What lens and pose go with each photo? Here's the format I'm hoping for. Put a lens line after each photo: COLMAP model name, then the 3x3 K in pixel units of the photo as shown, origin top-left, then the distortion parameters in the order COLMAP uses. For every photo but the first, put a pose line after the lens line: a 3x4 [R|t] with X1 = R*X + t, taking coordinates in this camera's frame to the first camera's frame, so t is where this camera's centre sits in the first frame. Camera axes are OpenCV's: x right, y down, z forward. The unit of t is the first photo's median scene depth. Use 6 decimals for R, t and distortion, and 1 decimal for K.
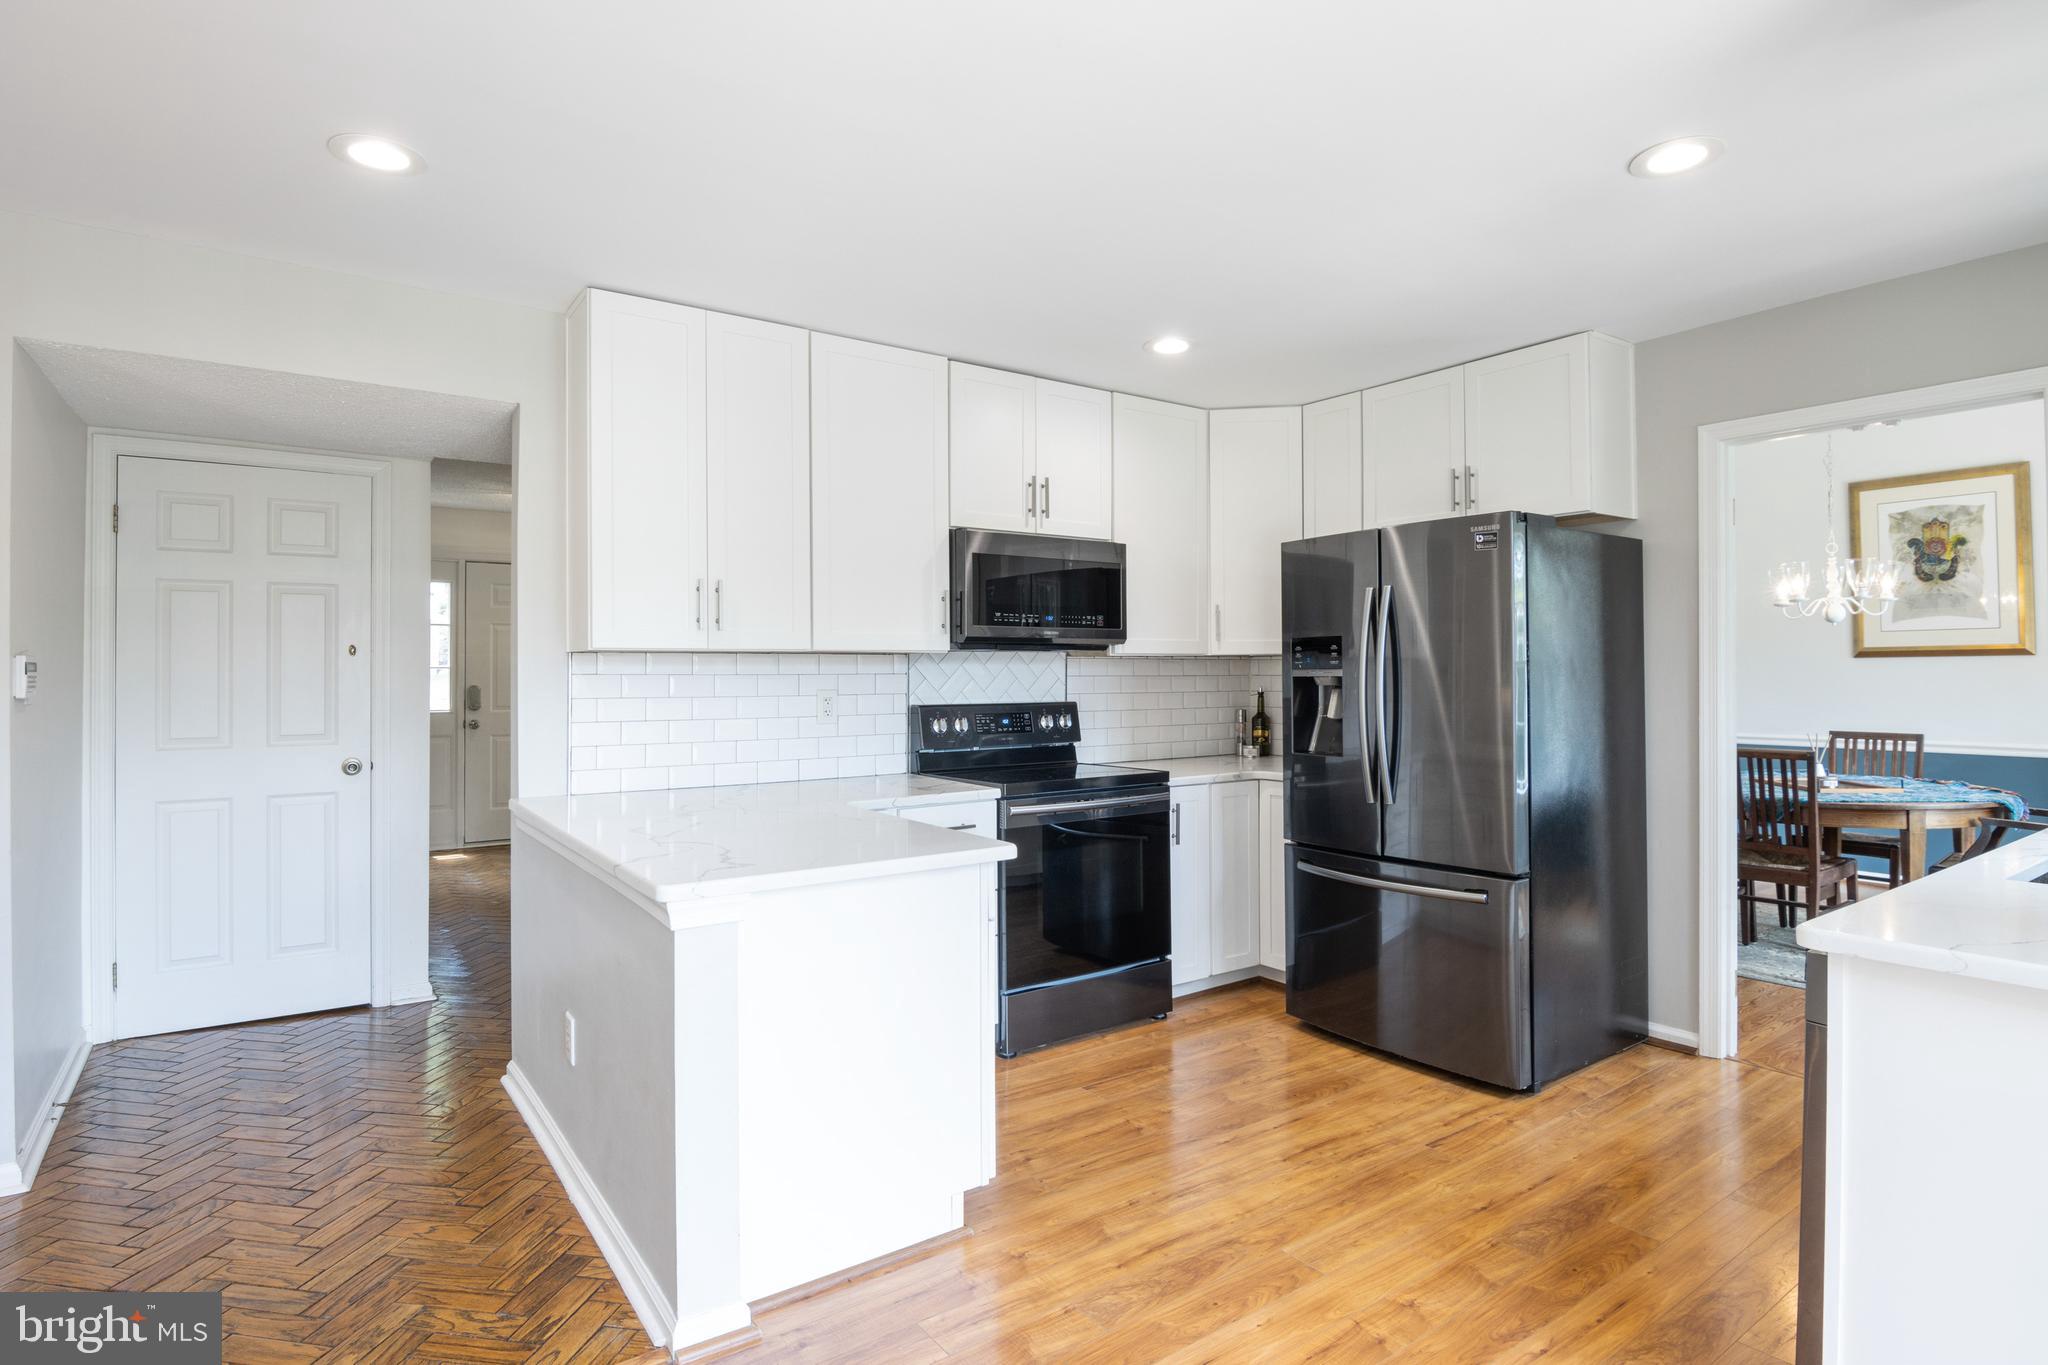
lens RADIAL K [[1043.4, 0, 1025.4], [0, 1043.4, 647.4], [0, 0, 1]] dist [-0.011732, -0.006517]
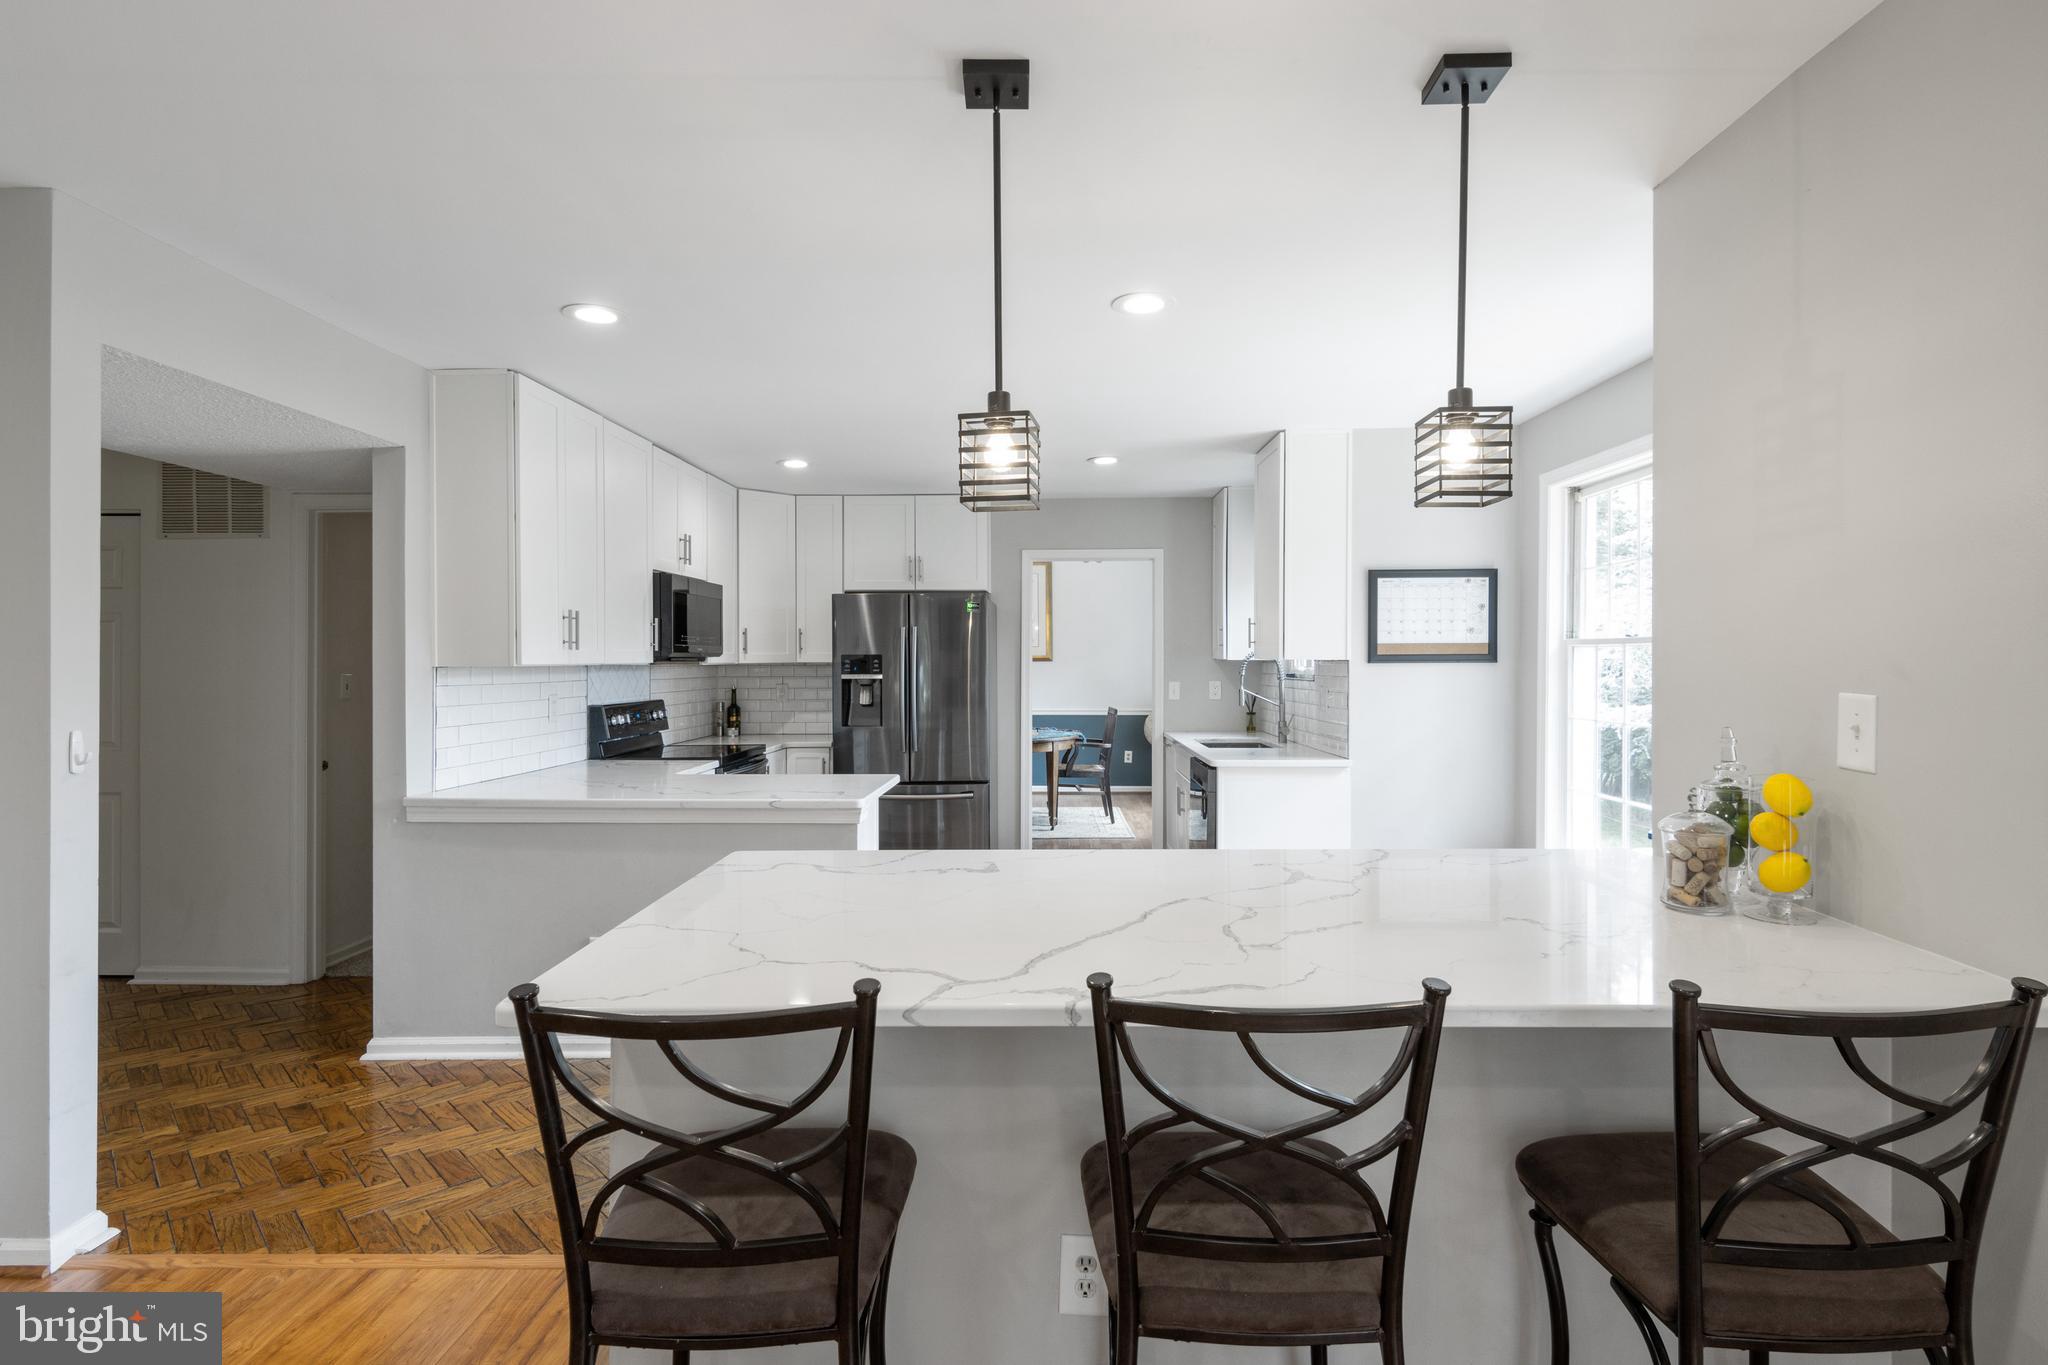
lens RADIAL K [[1043.4, 0, 1021.5], [0, 1043.4, 664.2], [0, 0, 1]] dist [-0.011732, -0.006517]
pose [[0.619393, -0.000569, 0.785081, -0.585873], [-0.016204, 0.999777, 0.013509, -0.014726], [-0.784914, -0.021089, 0.619246, -0.144671]]
